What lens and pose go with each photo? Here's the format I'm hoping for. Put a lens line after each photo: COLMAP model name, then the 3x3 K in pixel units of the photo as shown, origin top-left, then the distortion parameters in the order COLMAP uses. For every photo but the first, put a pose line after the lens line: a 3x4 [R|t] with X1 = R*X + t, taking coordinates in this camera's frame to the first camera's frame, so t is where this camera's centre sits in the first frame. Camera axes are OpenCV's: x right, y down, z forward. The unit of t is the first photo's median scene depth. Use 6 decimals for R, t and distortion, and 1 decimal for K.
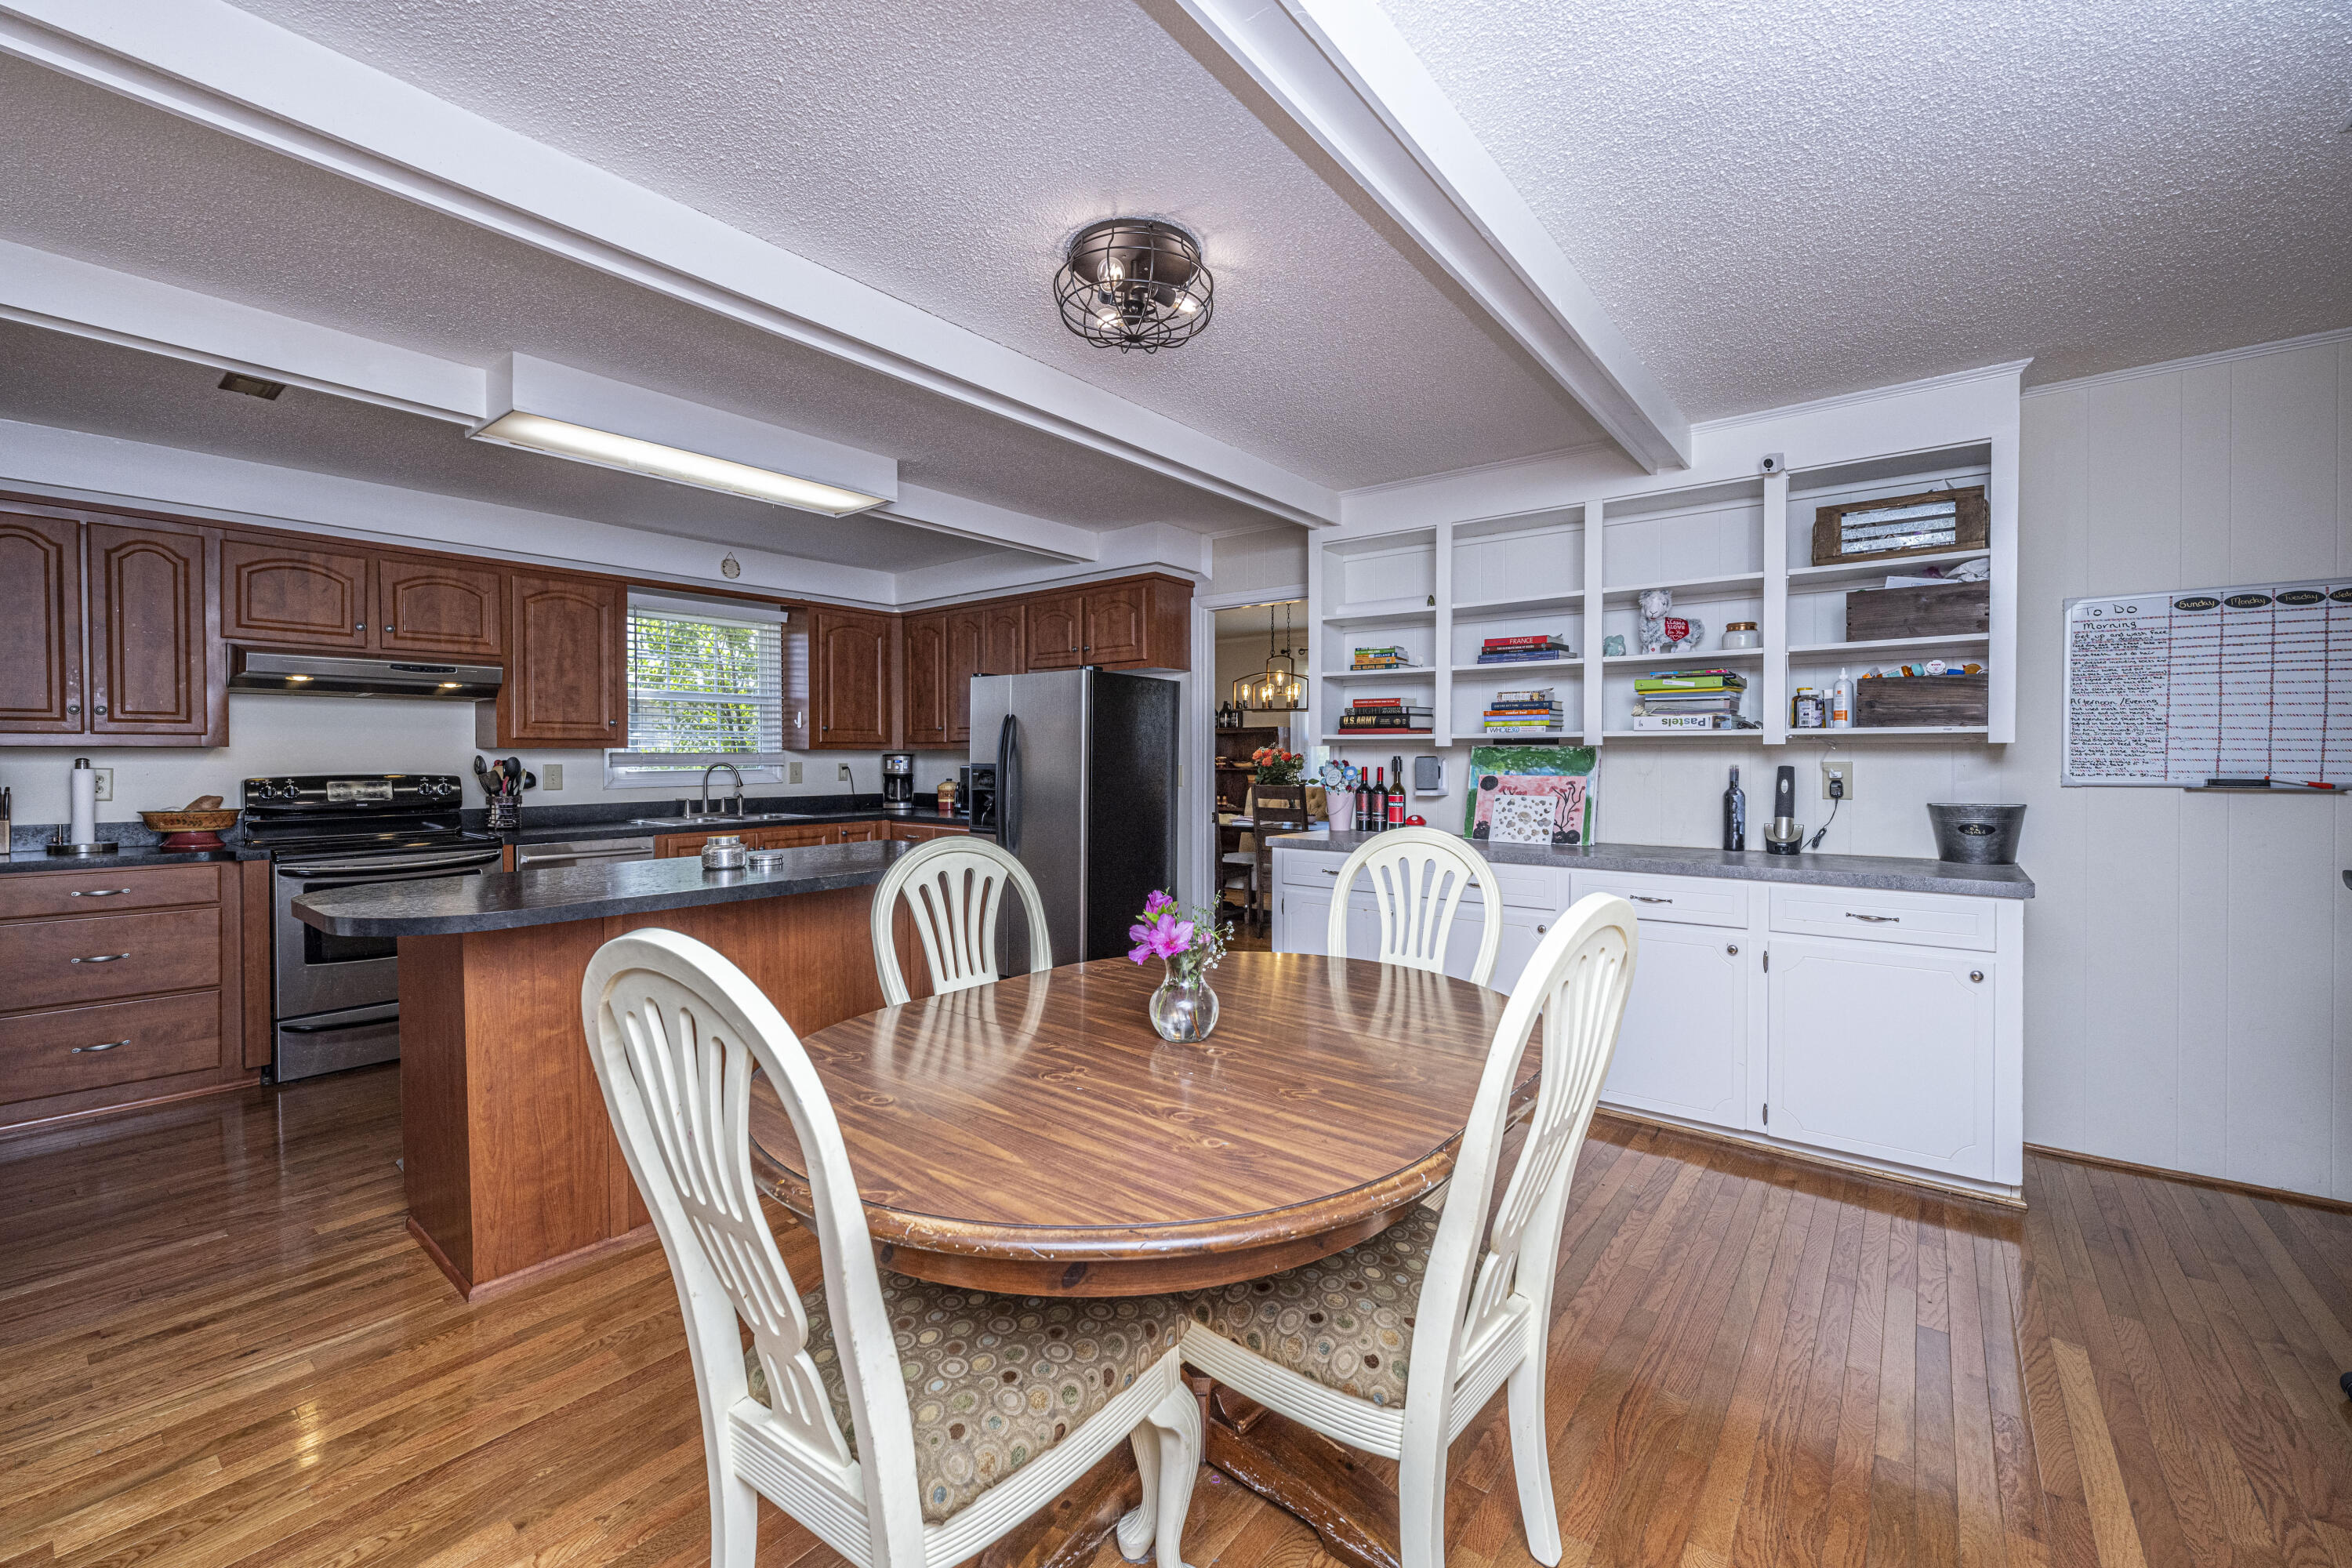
lens RADIAL K [[929.1, 0, 1186.0], [0, 929.1, 781.0], [0, 0, 1]] dist [-0.001309, 0.000042]
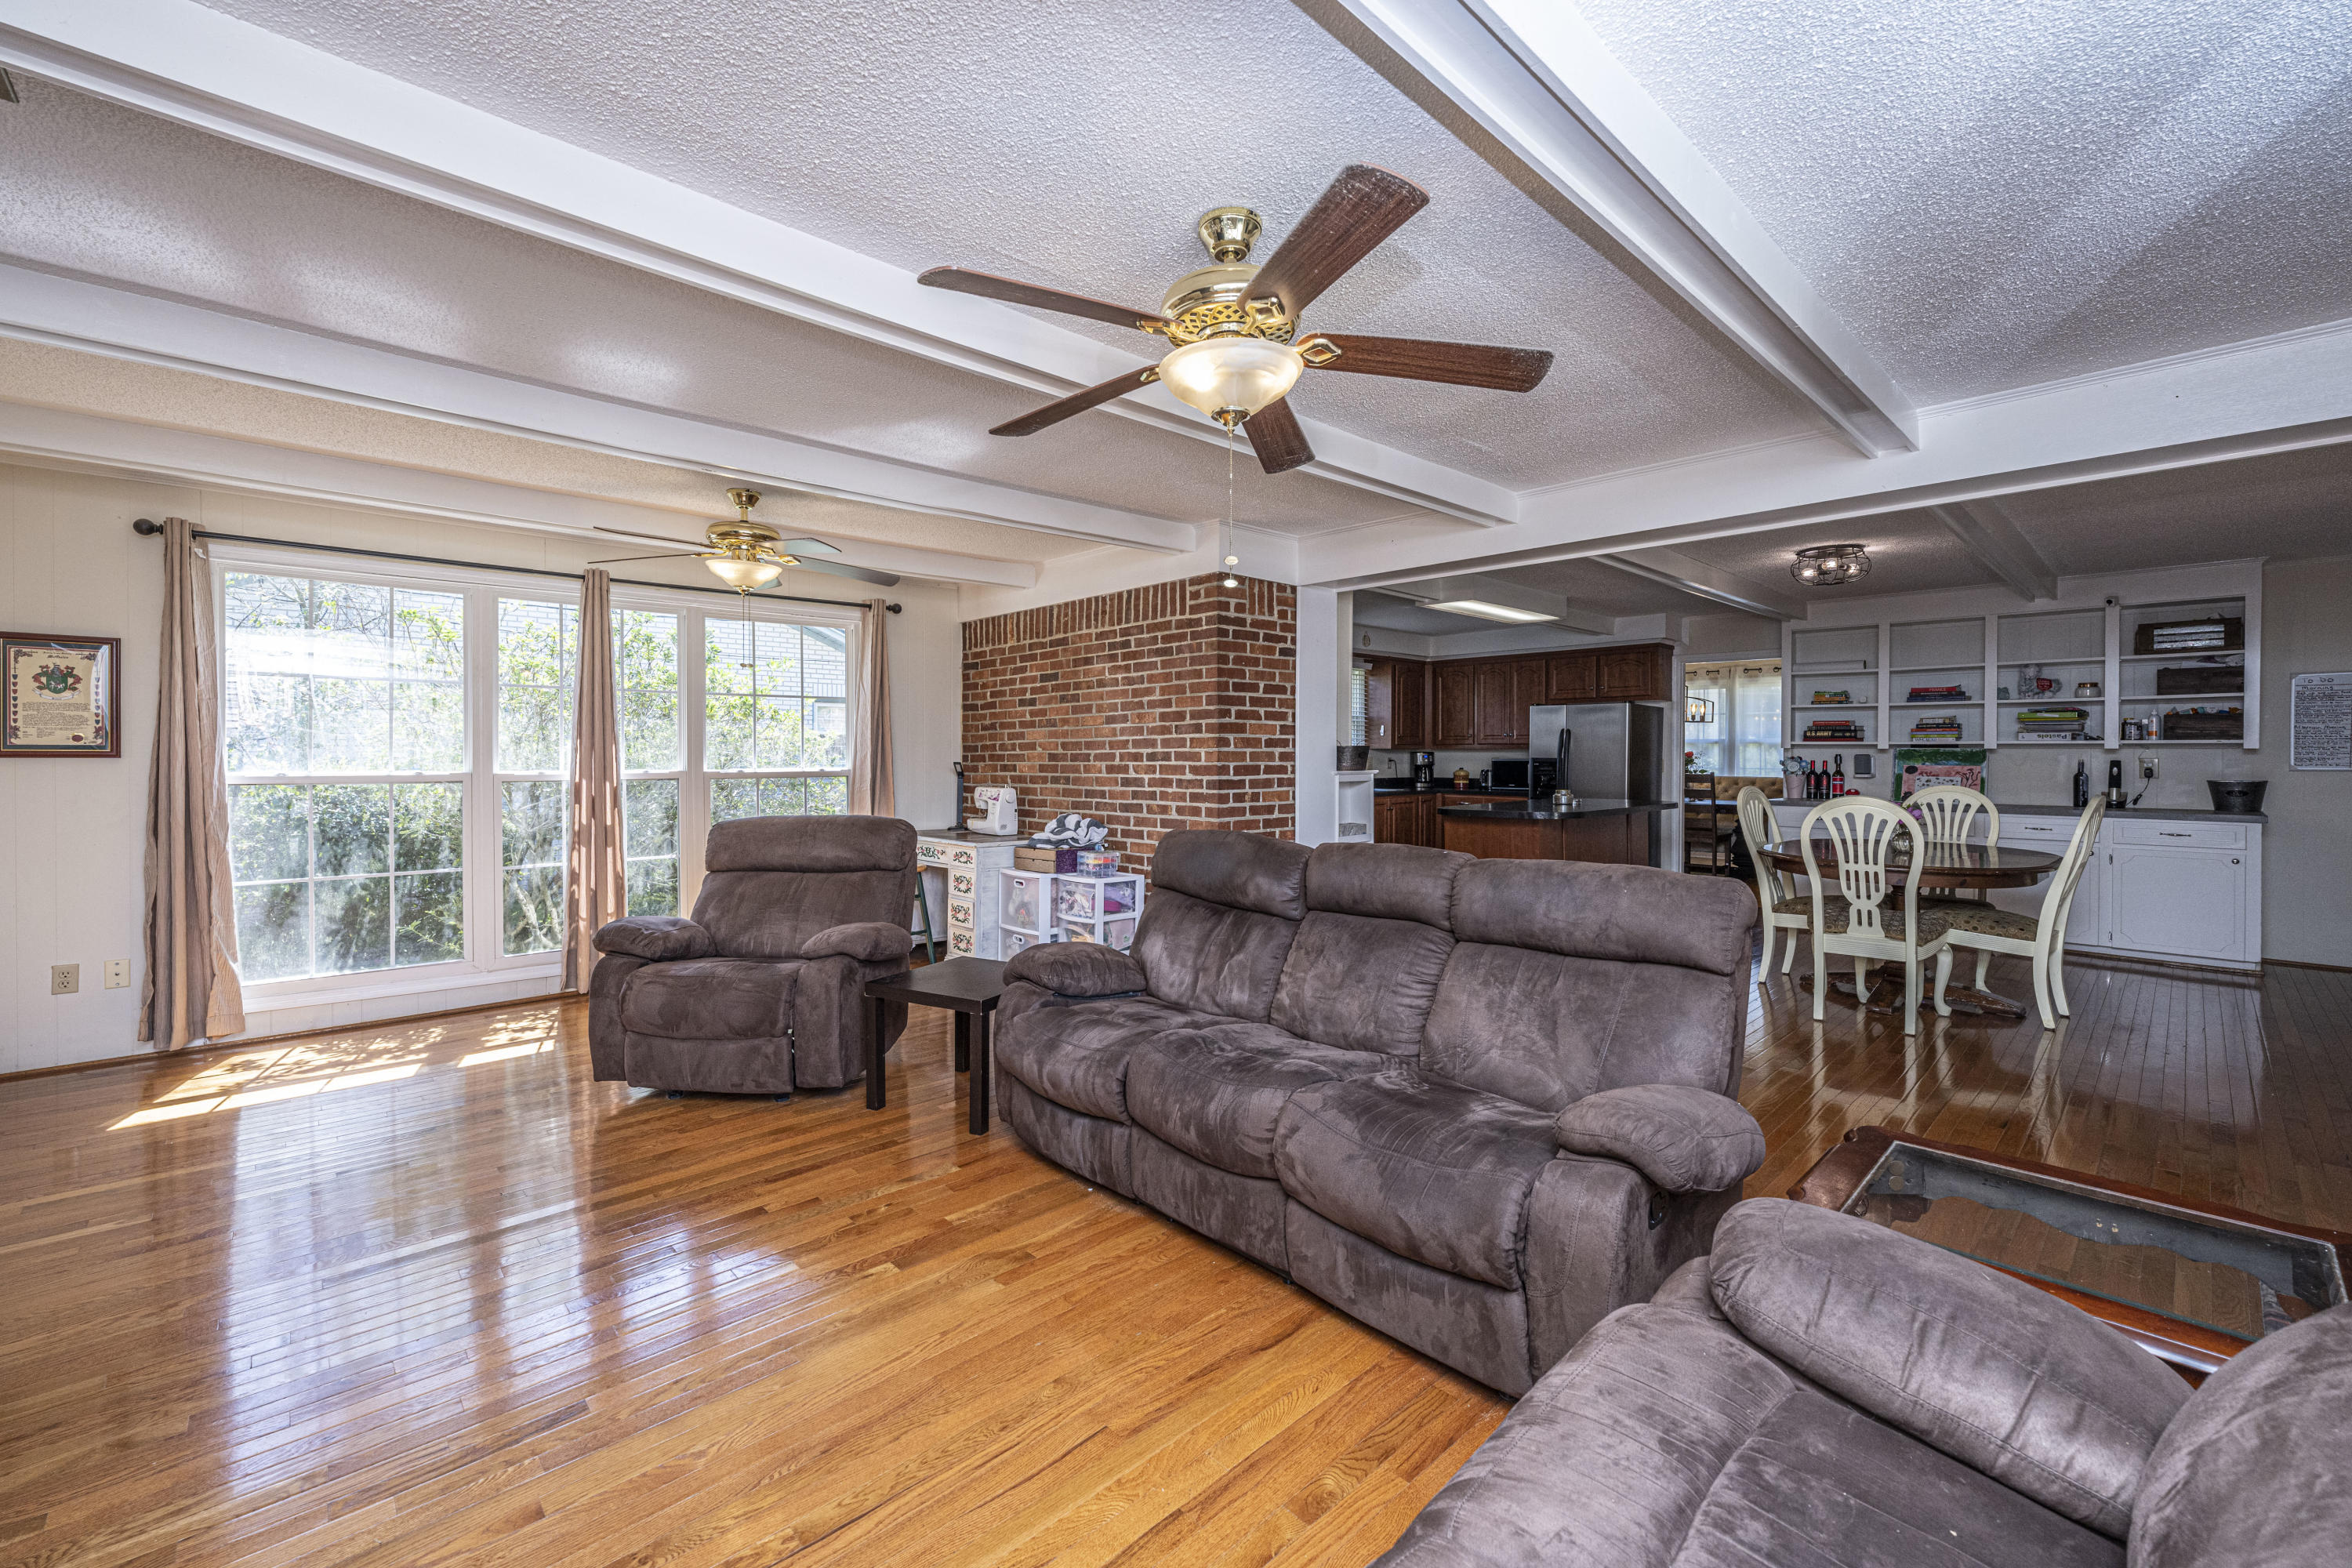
lens RADIAL K [[971.4, 0, 1131.7], [0, 971.4, 776.8], [0, 0, 1]] dist [-0.016176, 0.008260]
pose [[0.985611, 0.005251, -0.168946, -0.958527], [-0.005511, 0.999984, -0.001073, 0.030159], [0.168938, 0.001989, 0.985625, -1.217302]]
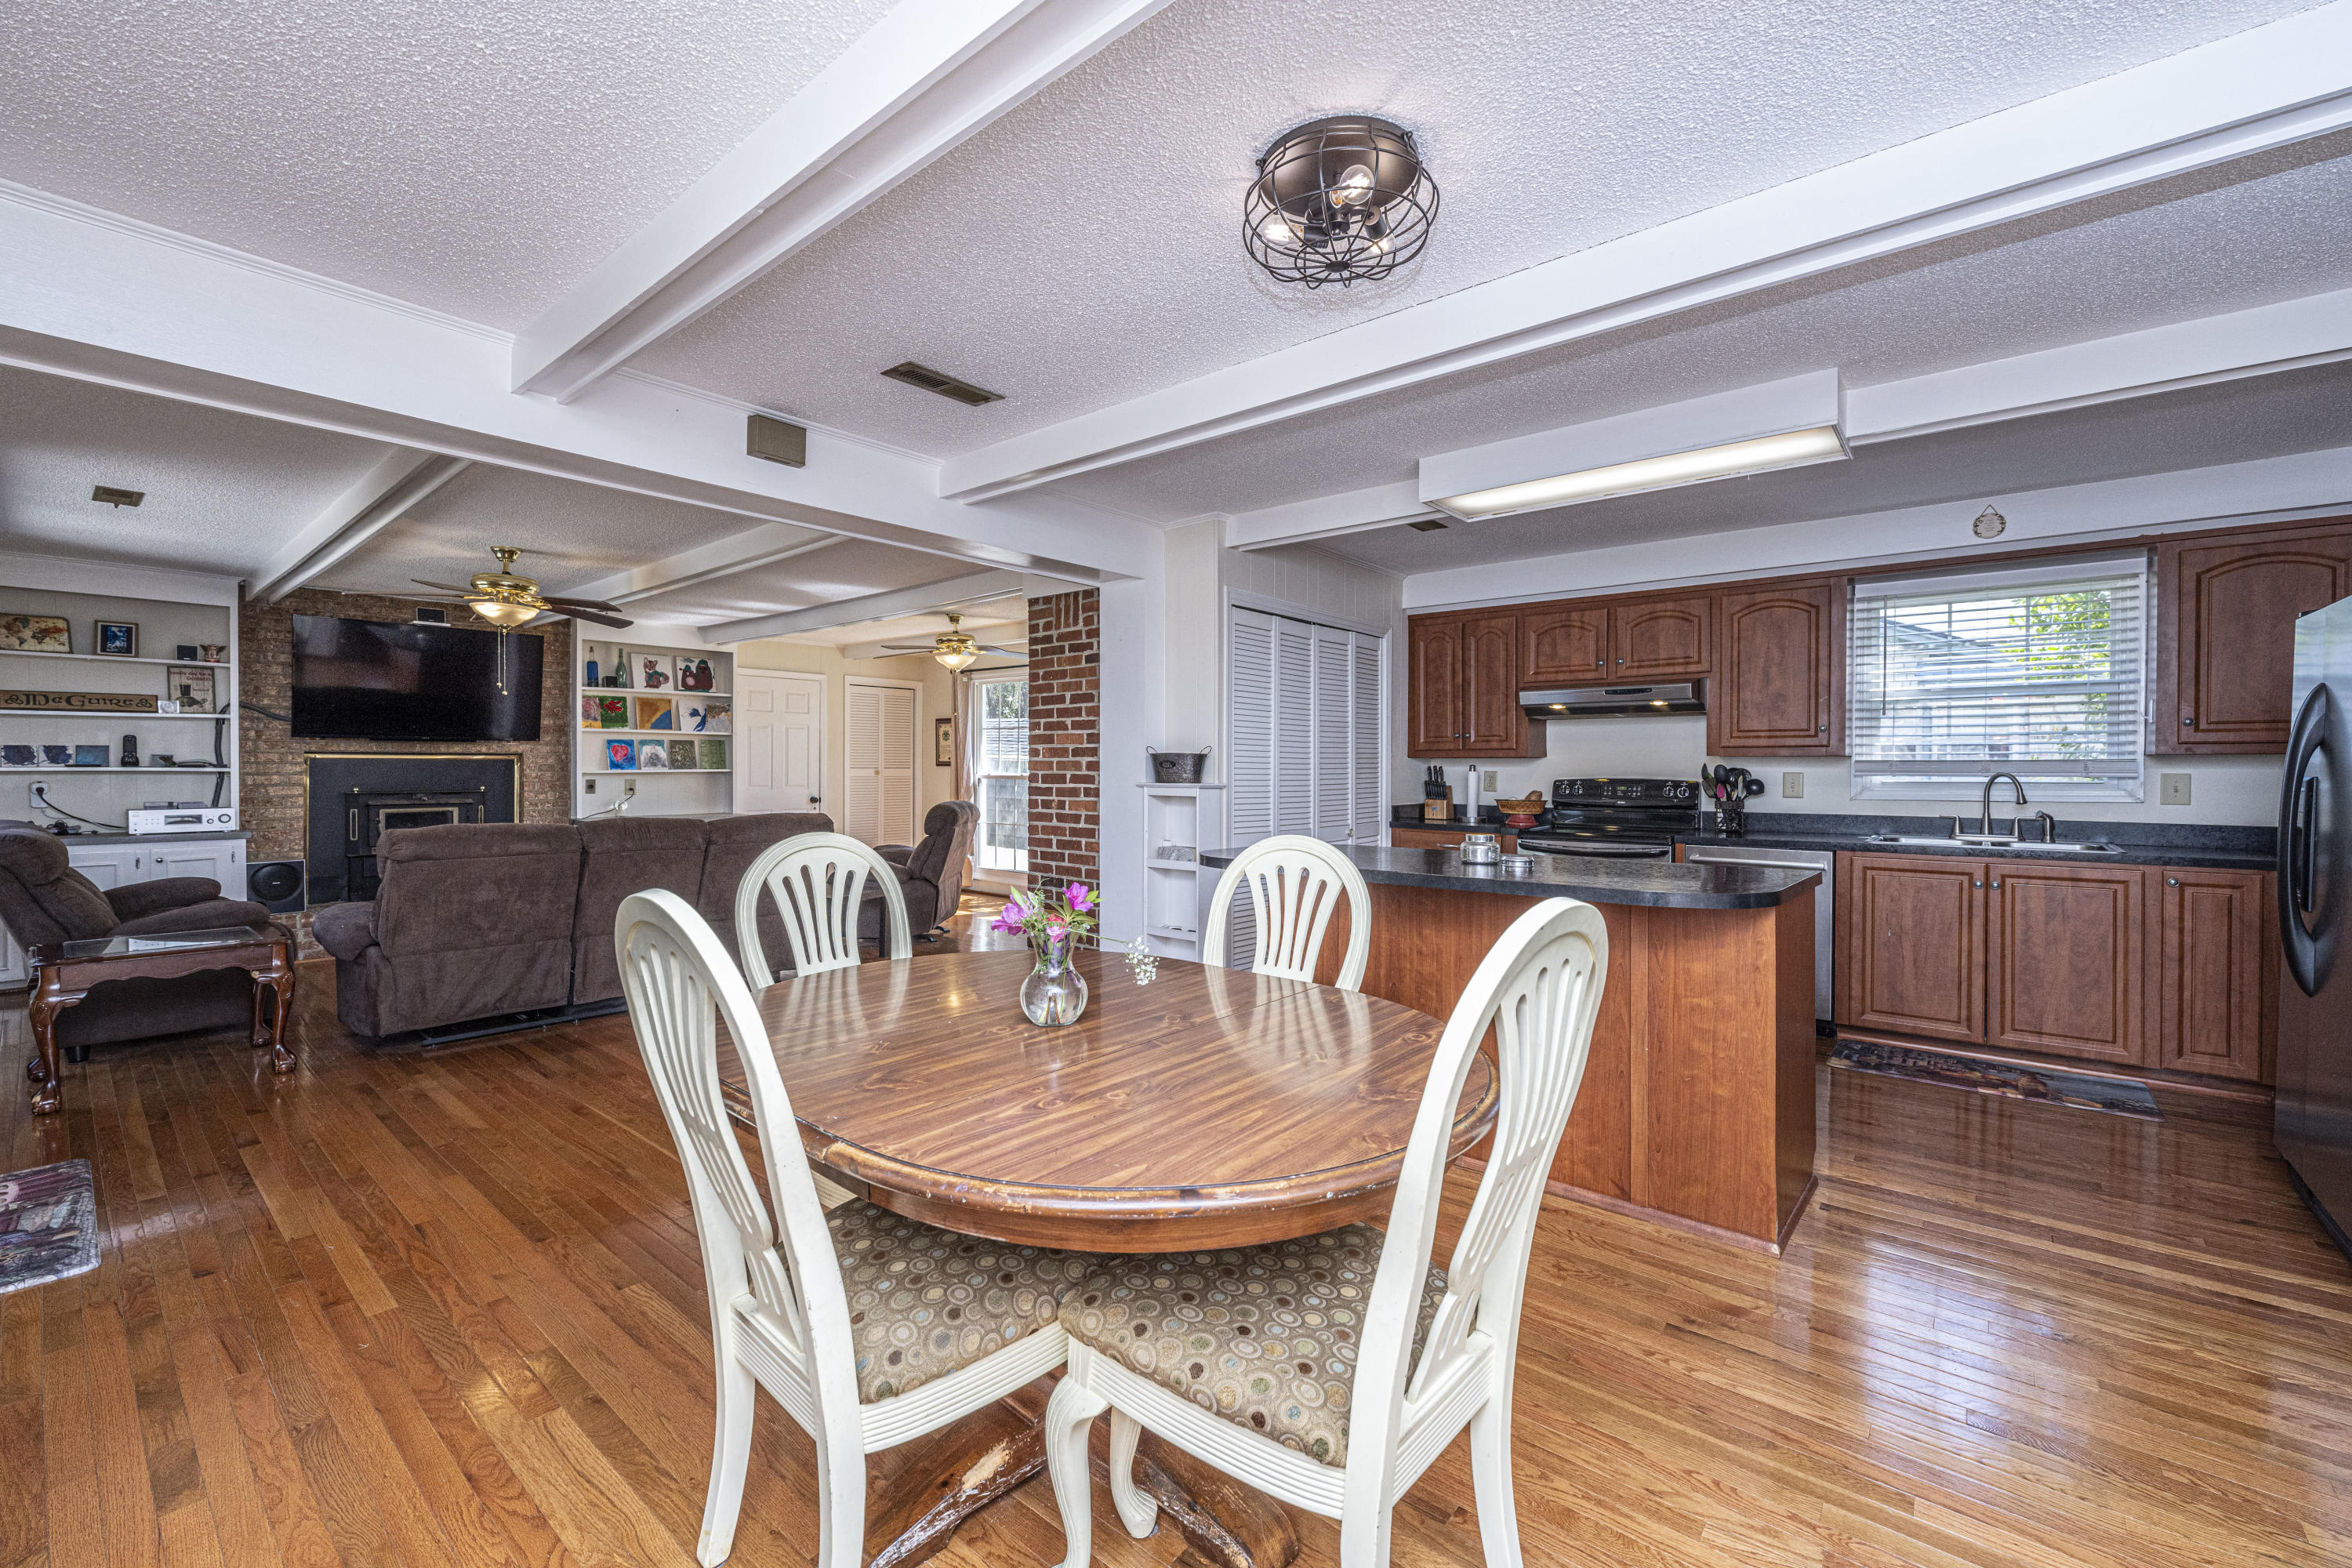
lens RADIAL K [[929.1, 0, 1186.0], [0, 929.1, 781.0], [0, 0, 1]] dist [-0.001309, 0.000042]
pose [[-0.017708, 0.016197, -0.999712, 0.348192], [-0.028749, 0.999447, 0.016702, -0.006829], [0.999430, 0.029036, -0.017233, 0.385330]]
